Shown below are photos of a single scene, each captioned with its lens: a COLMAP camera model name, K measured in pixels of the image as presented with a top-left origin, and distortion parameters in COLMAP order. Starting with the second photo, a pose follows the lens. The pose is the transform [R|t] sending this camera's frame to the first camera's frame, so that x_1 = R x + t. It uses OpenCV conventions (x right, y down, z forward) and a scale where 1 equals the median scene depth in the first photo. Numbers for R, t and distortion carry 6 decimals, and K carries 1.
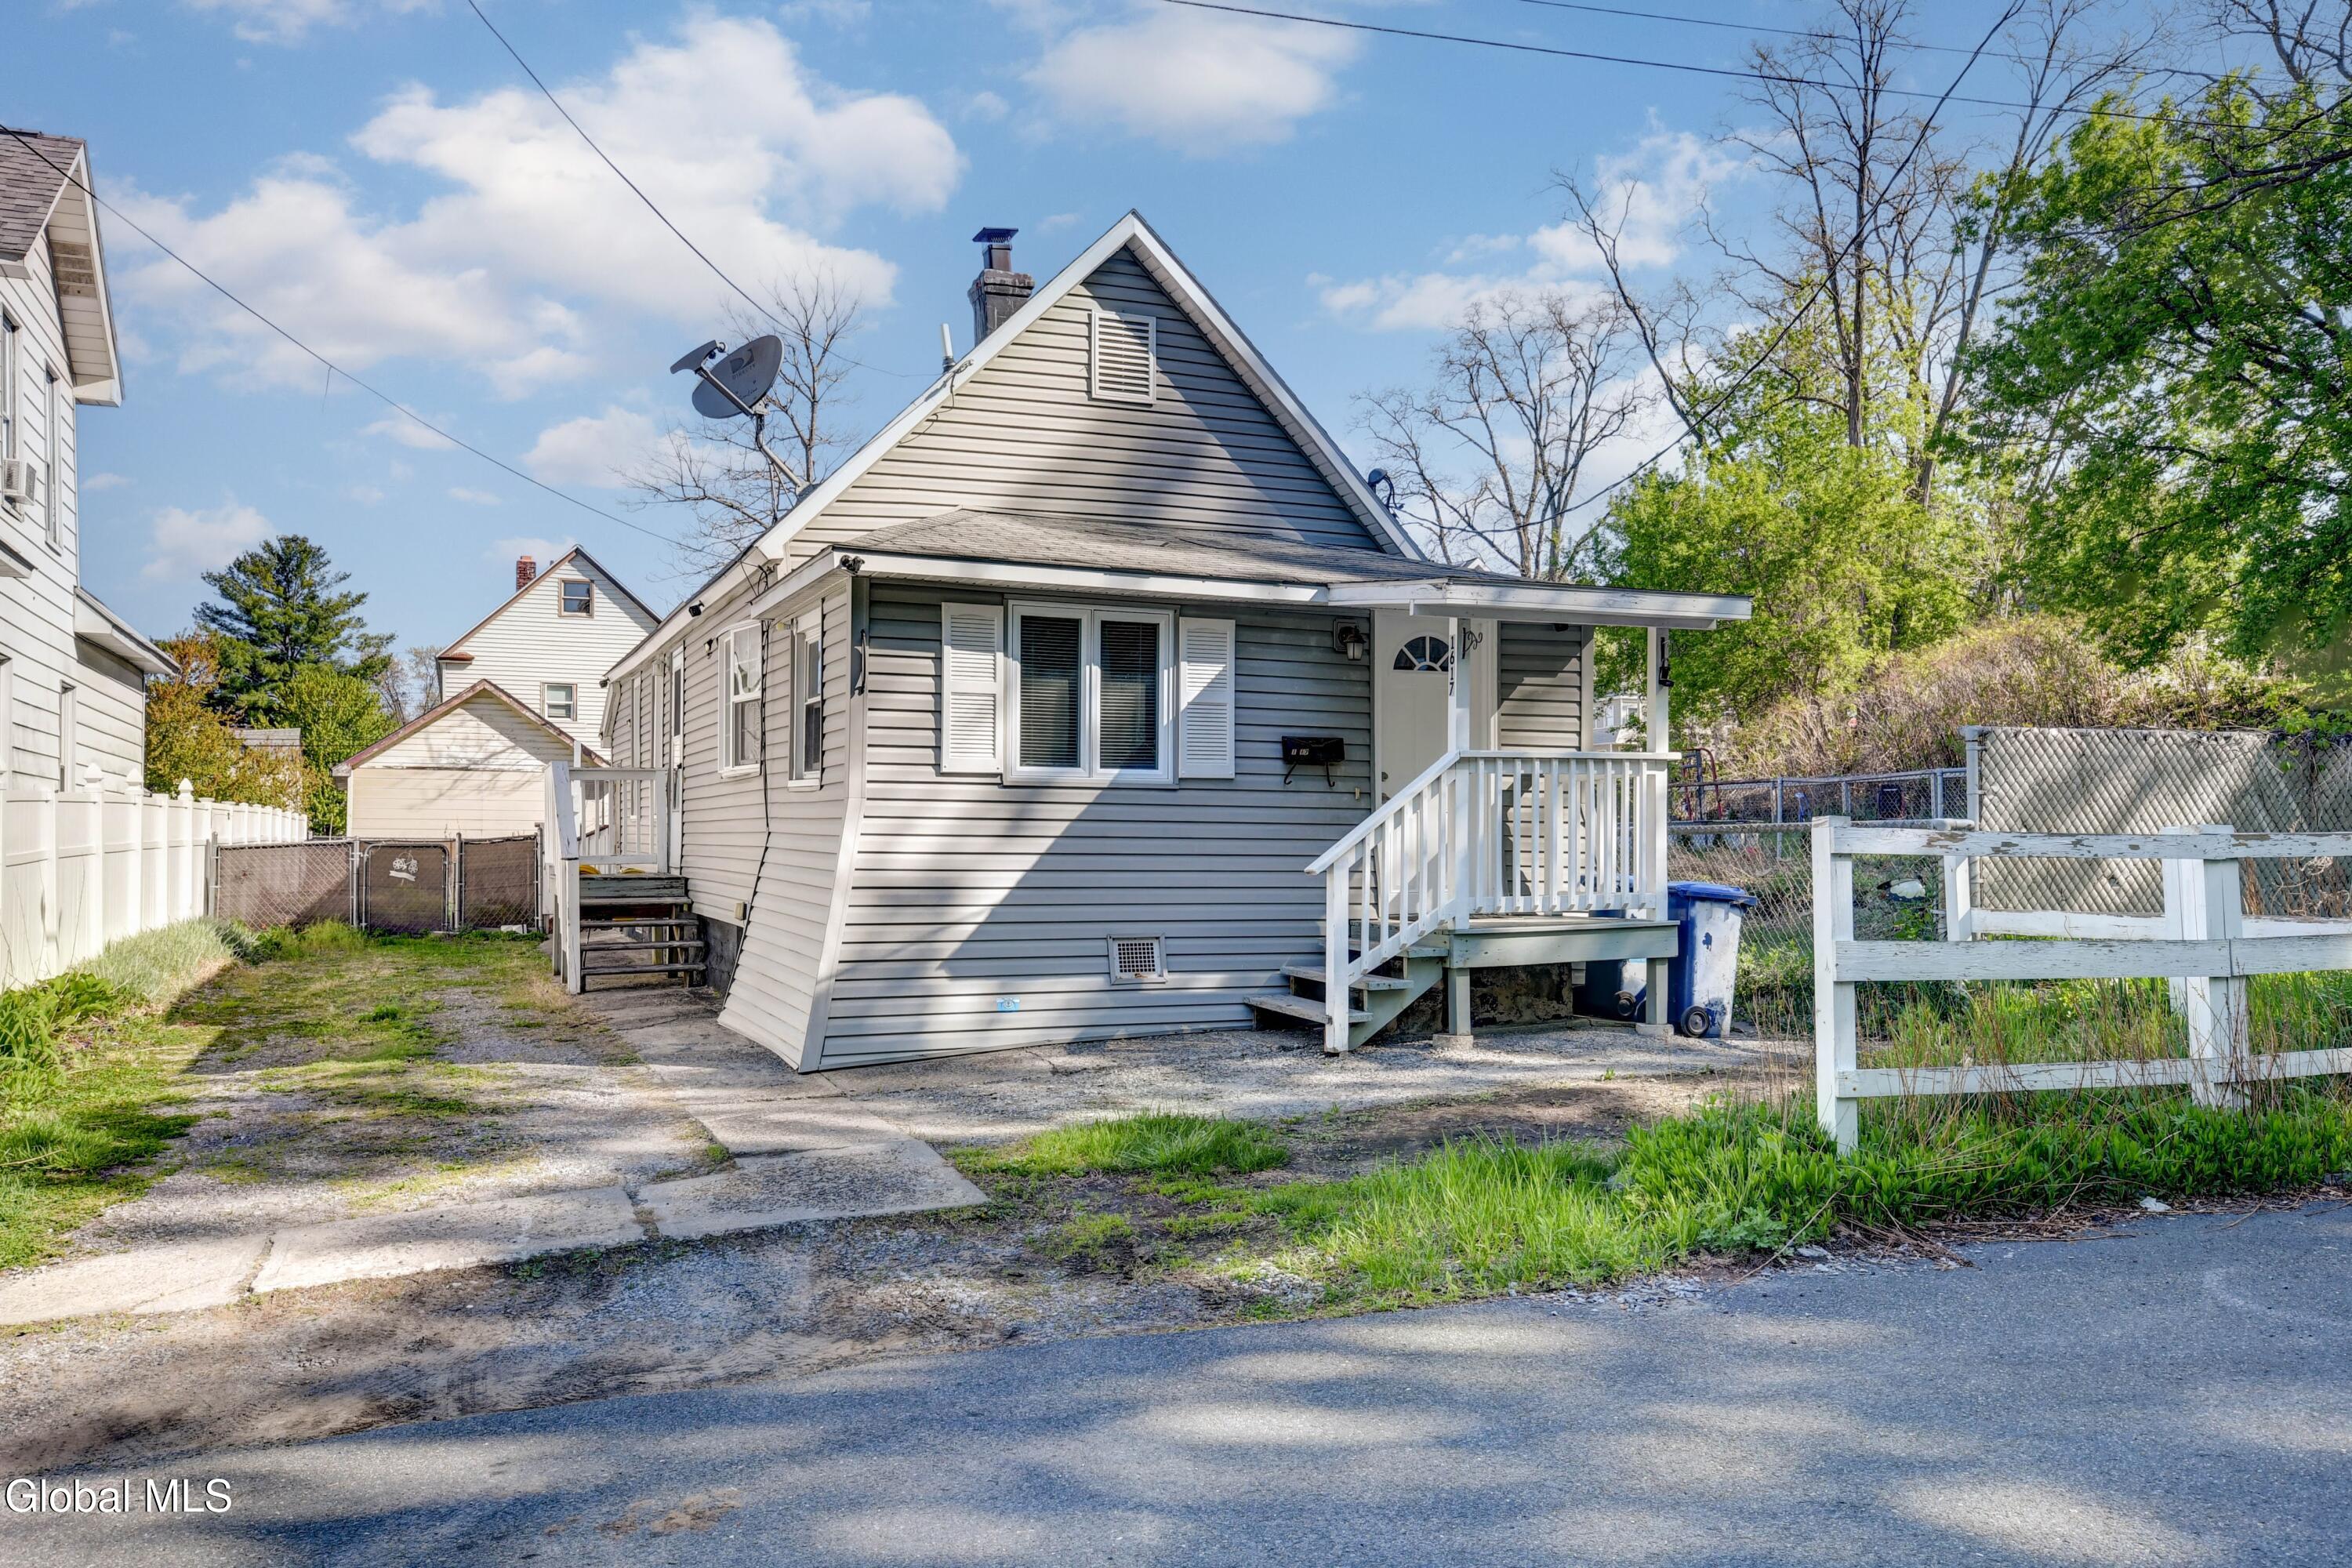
lens RADIAL K [[1893.7, 0, 1141.8], [0, 1893.7, 788.1], [0, 0, 1]] dist [0.012155, 0.058206]
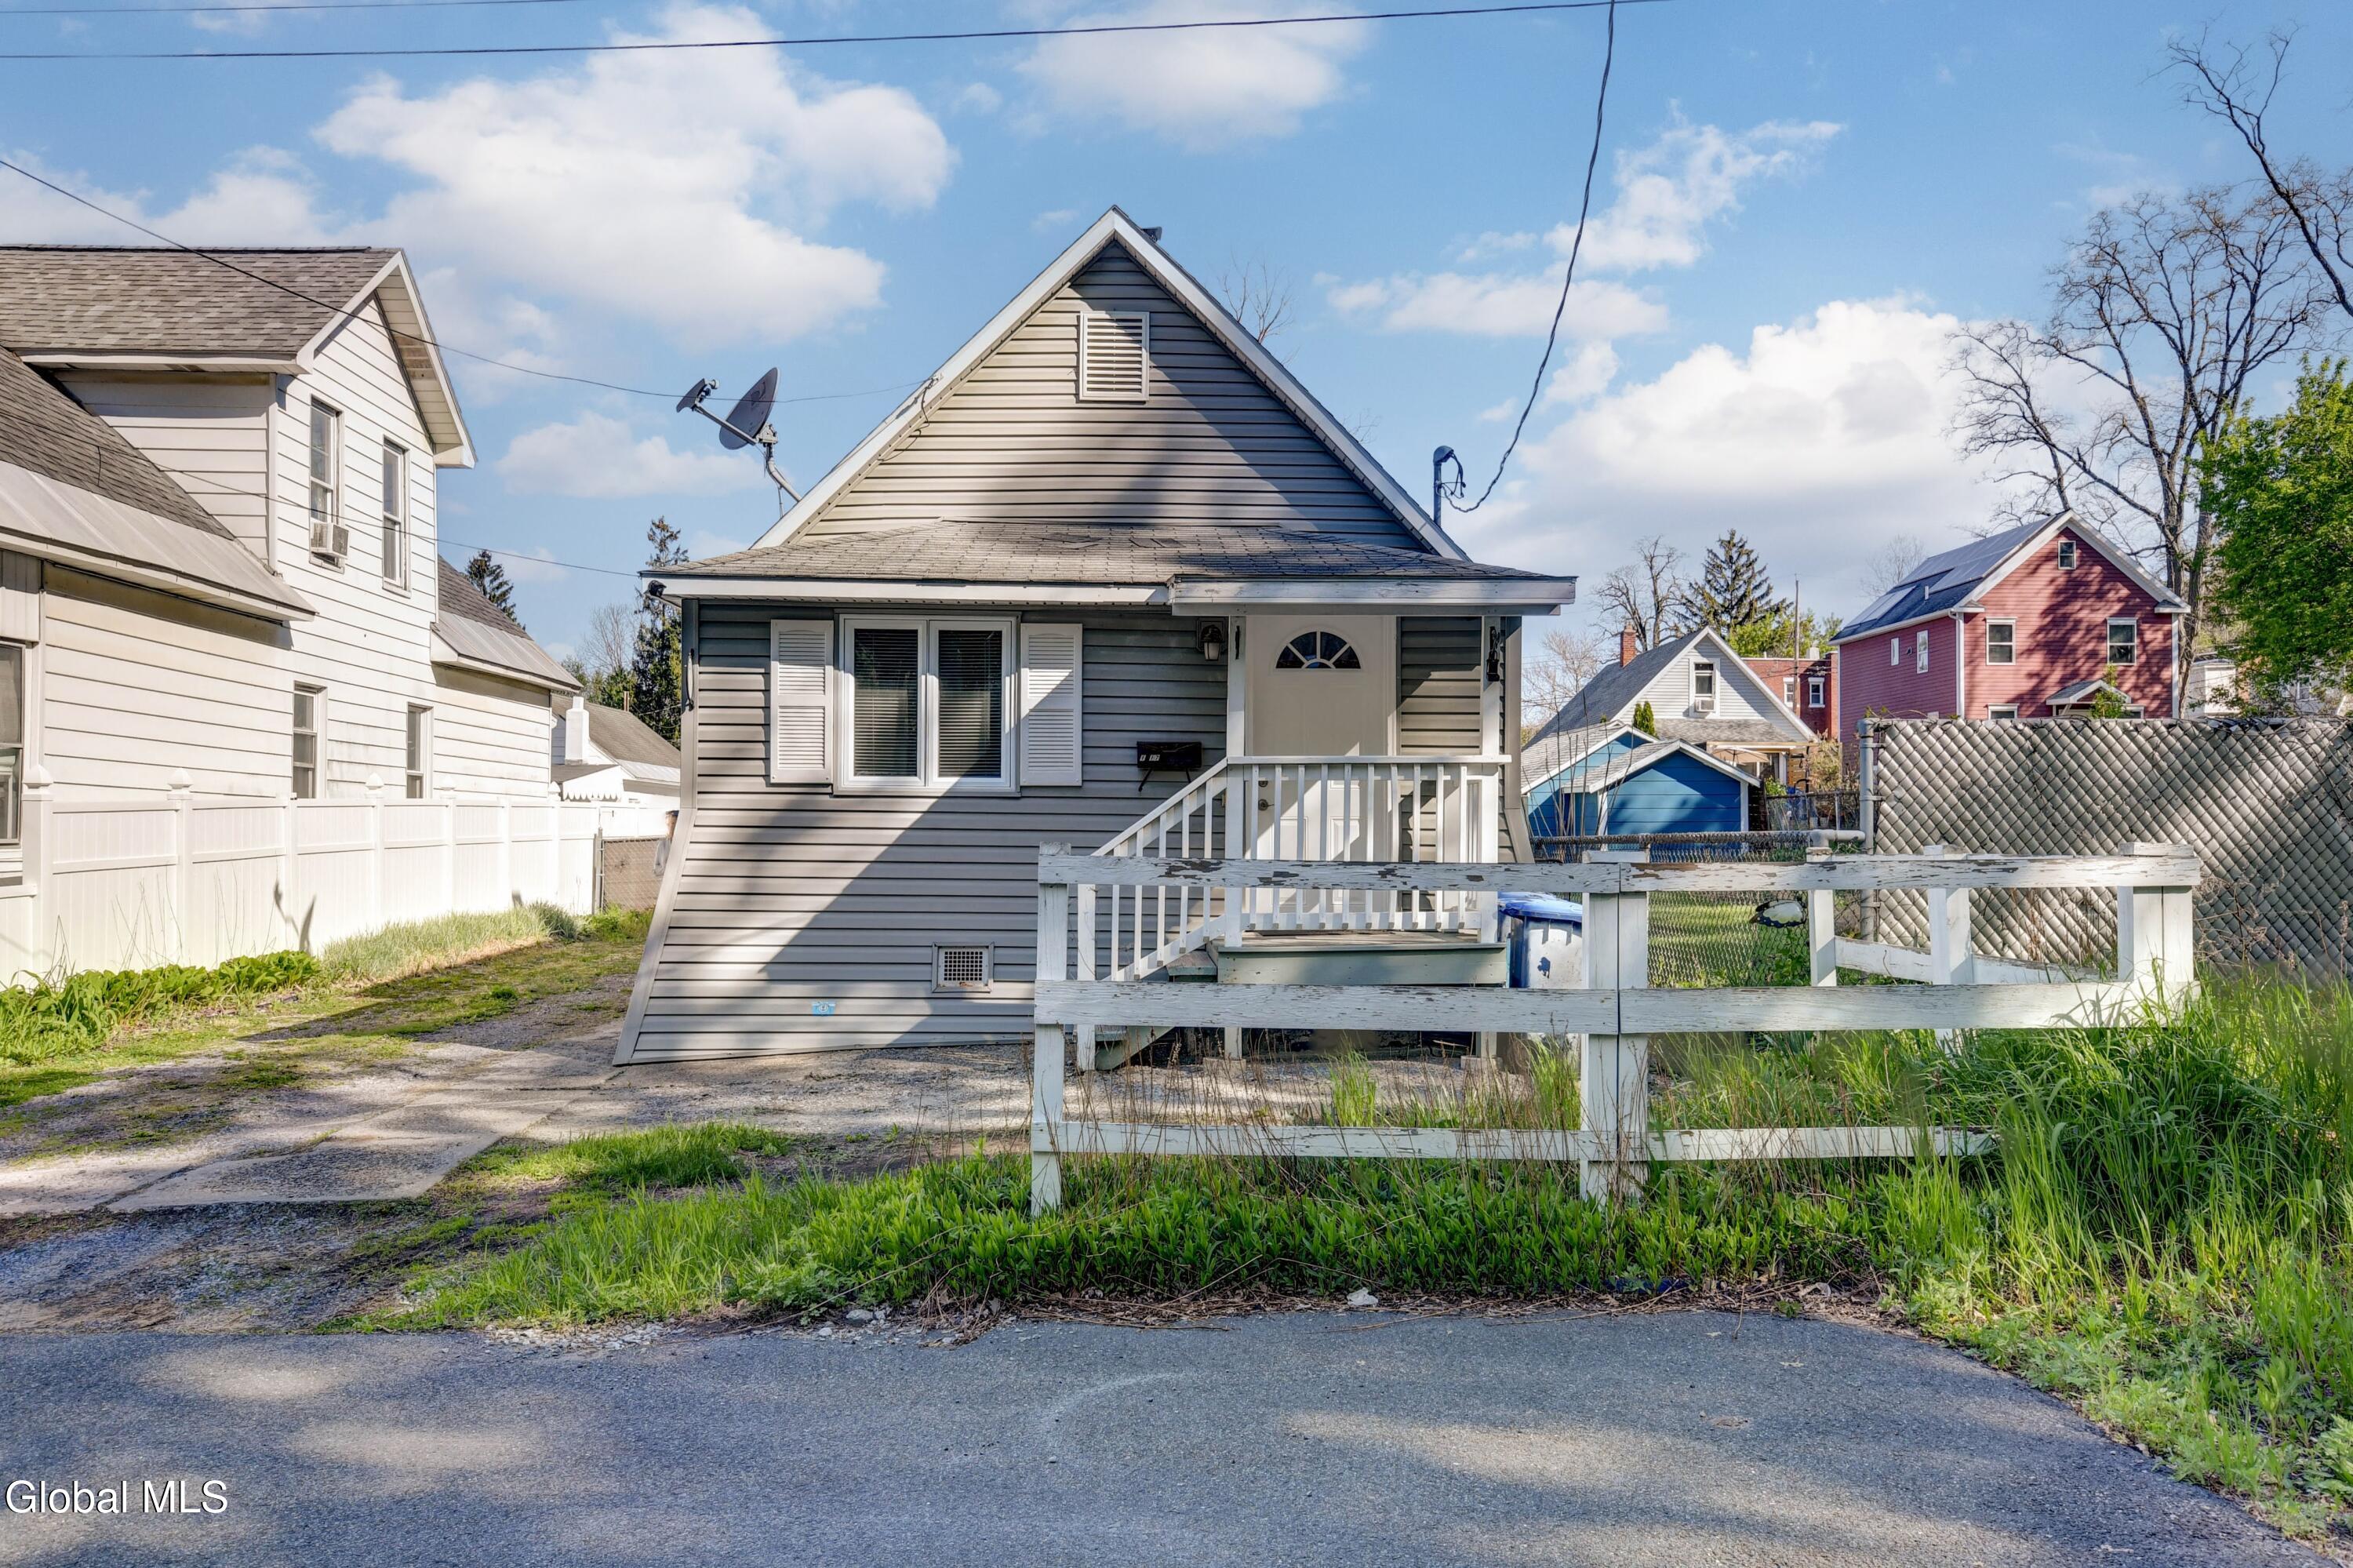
lens RADIAL K [[1894.6, 0, 1142.3], [0, 1894.6, 788.1], [0, 0, 1]] dist [0.012155, 0.058206]
pose [[0.926861, -0.004941, -0.375372, 0.375834], [0.007984, 0.999947, 0.006551, -0.008486], [0.375320, -0.009069, 0.926851, 0.087544]]
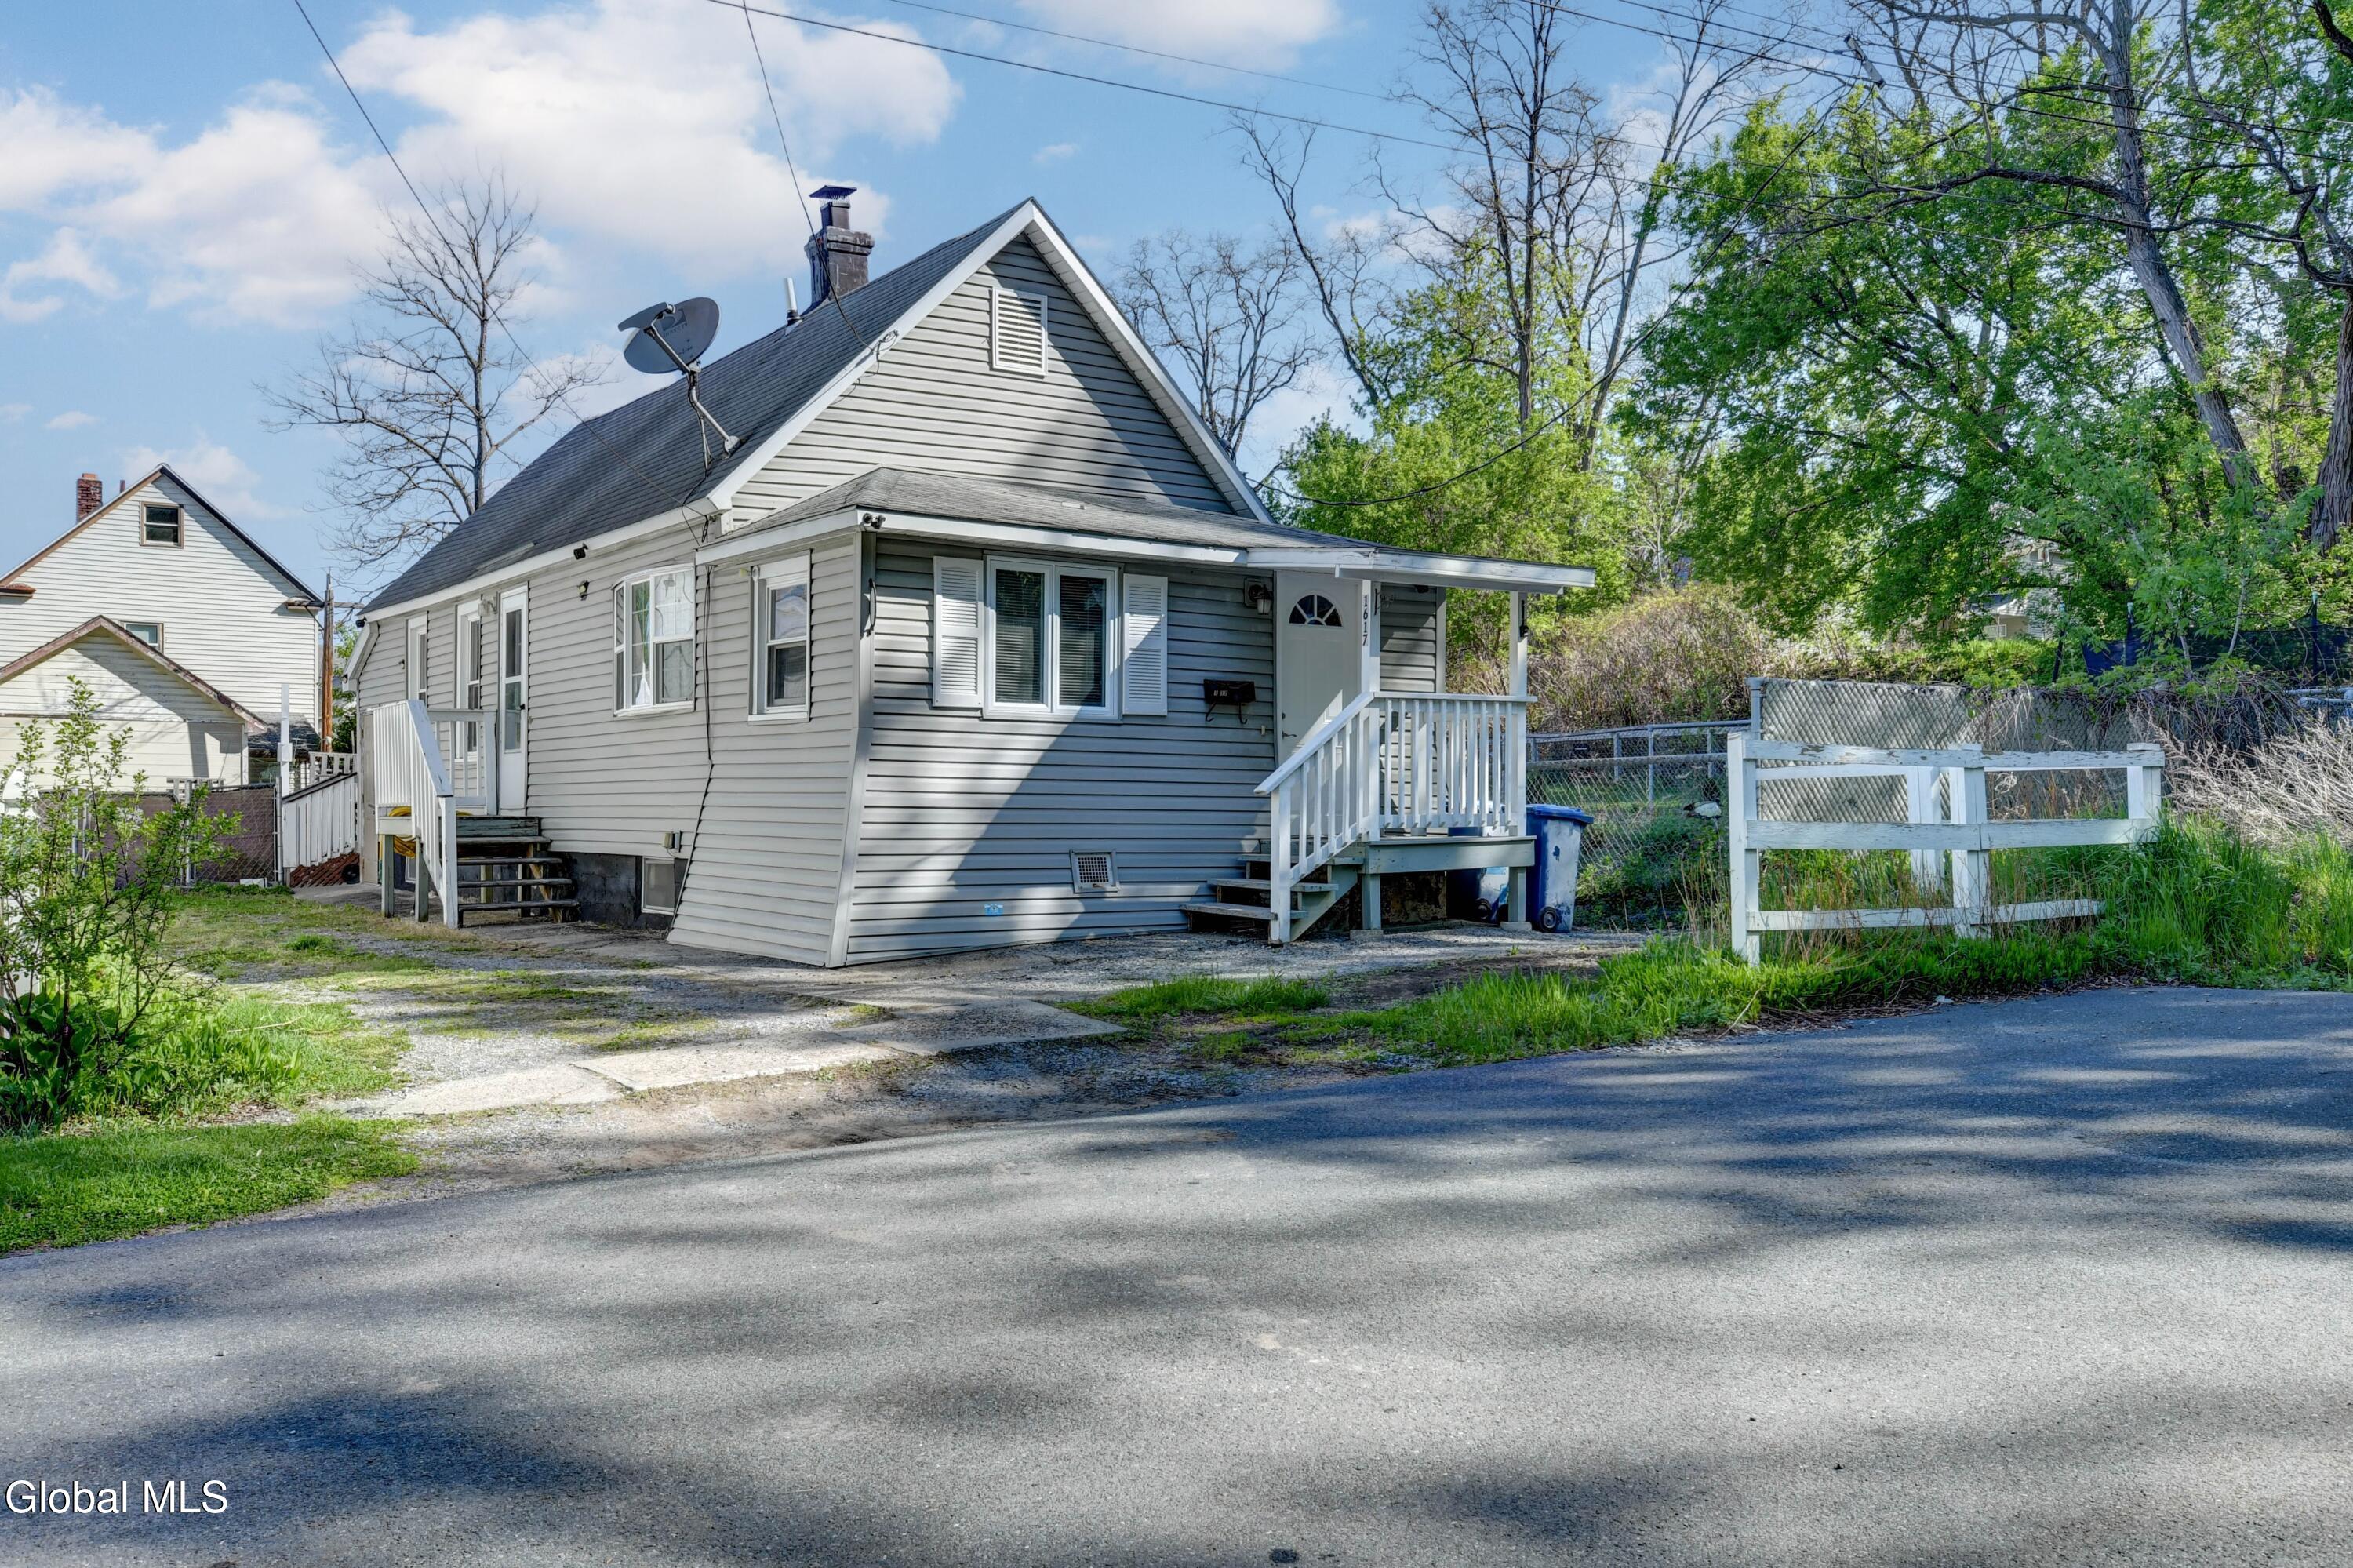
lens RADIAL K [[2154.0, 0, 1176.5], [0, 2154.0, 784.0], [0, 0, 1]] dist [-0.008023, 0.134644]
pose [[0.973907, 0.001601, 0.226940, -0.203440], [-0.004178, 0.999932, 0.010877, 0.018669], [-0.226907, -0.011541, 0.973848, -0.229350]]
